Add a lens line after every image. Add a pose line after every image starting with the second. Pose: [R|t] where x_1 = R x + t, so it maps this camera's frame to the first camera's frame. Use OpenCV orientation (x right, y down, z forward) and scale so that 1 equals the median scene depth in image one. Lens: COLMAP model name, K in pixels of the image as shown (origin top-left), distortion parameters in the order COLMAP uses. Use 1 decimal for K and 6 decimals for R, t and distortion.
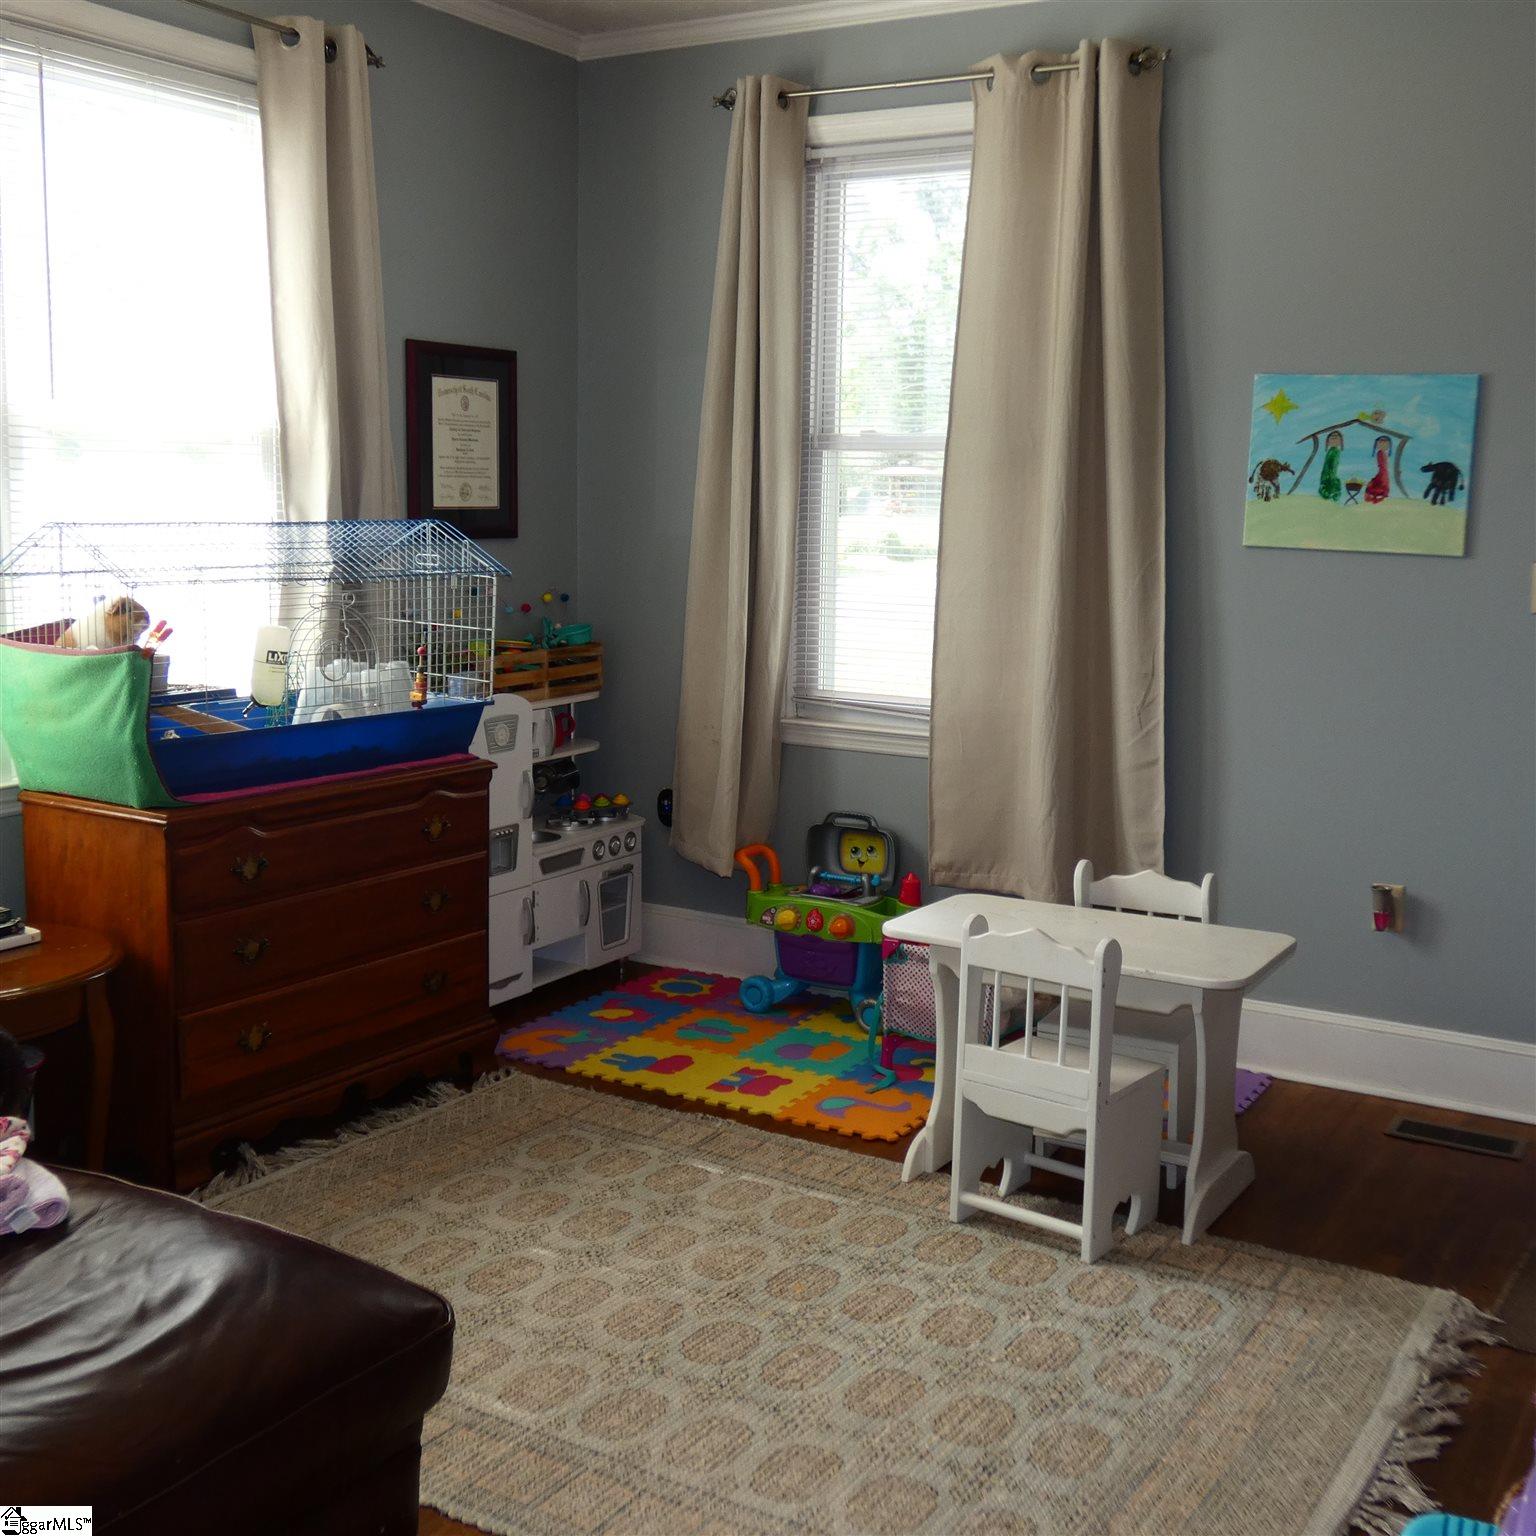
lens RADIAL K [[1814.8, 0, 763.9], [0, 1814.8, 766.9], [0, 0, 1]] dist [-0.006997, 0.000000]
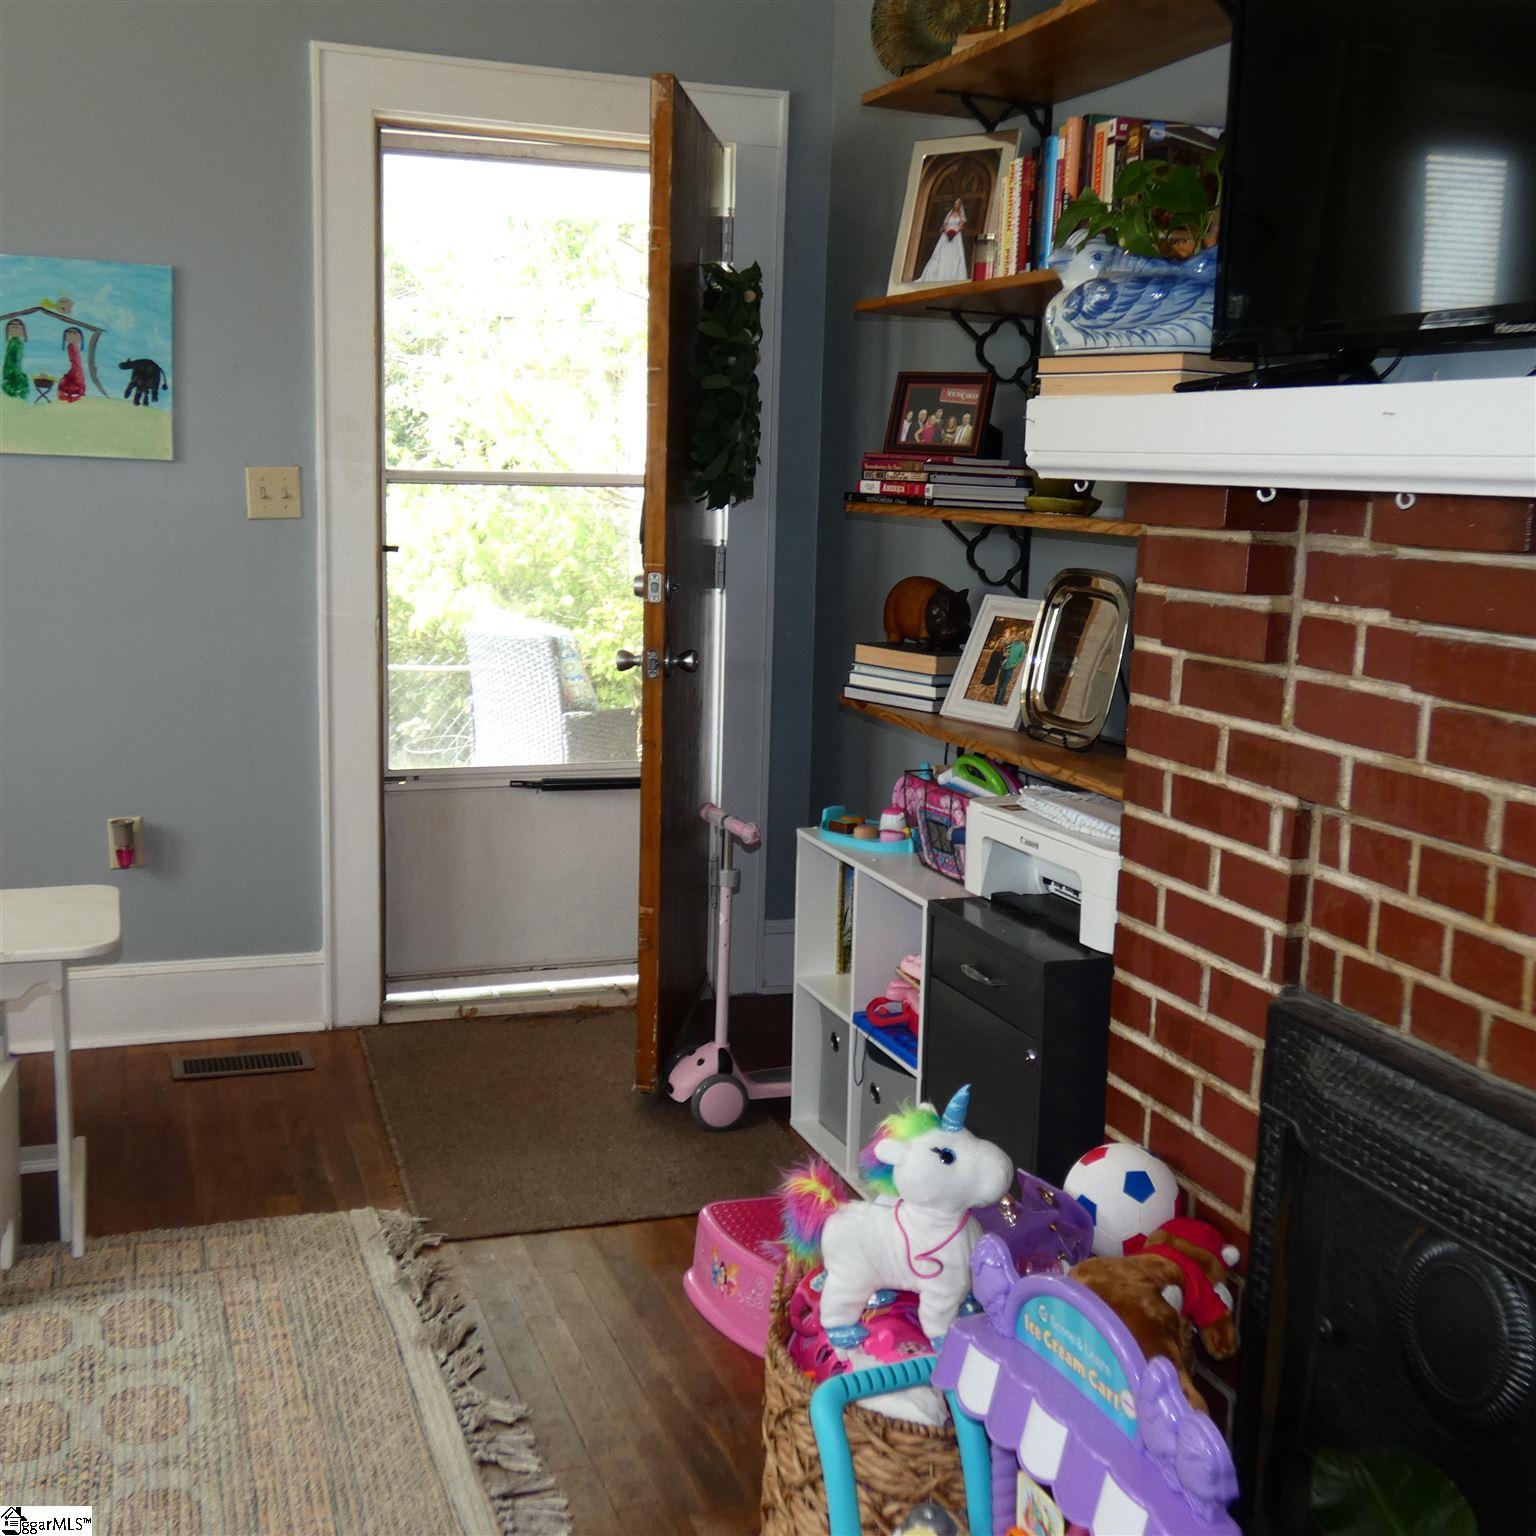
lens RADIAL K [[1814.8, 0, 767.3], [0, 1814.8, 767.8], [0, 0, 1]] dist [-0.006997, 0.000000]
pose [[0.620123, -0.130083, 0.773644, -0.173213], [0.100136, 0.991215, 0.086401, -0.008087], [-0.778087, 0.023891, 0.627702, 0.168767]]
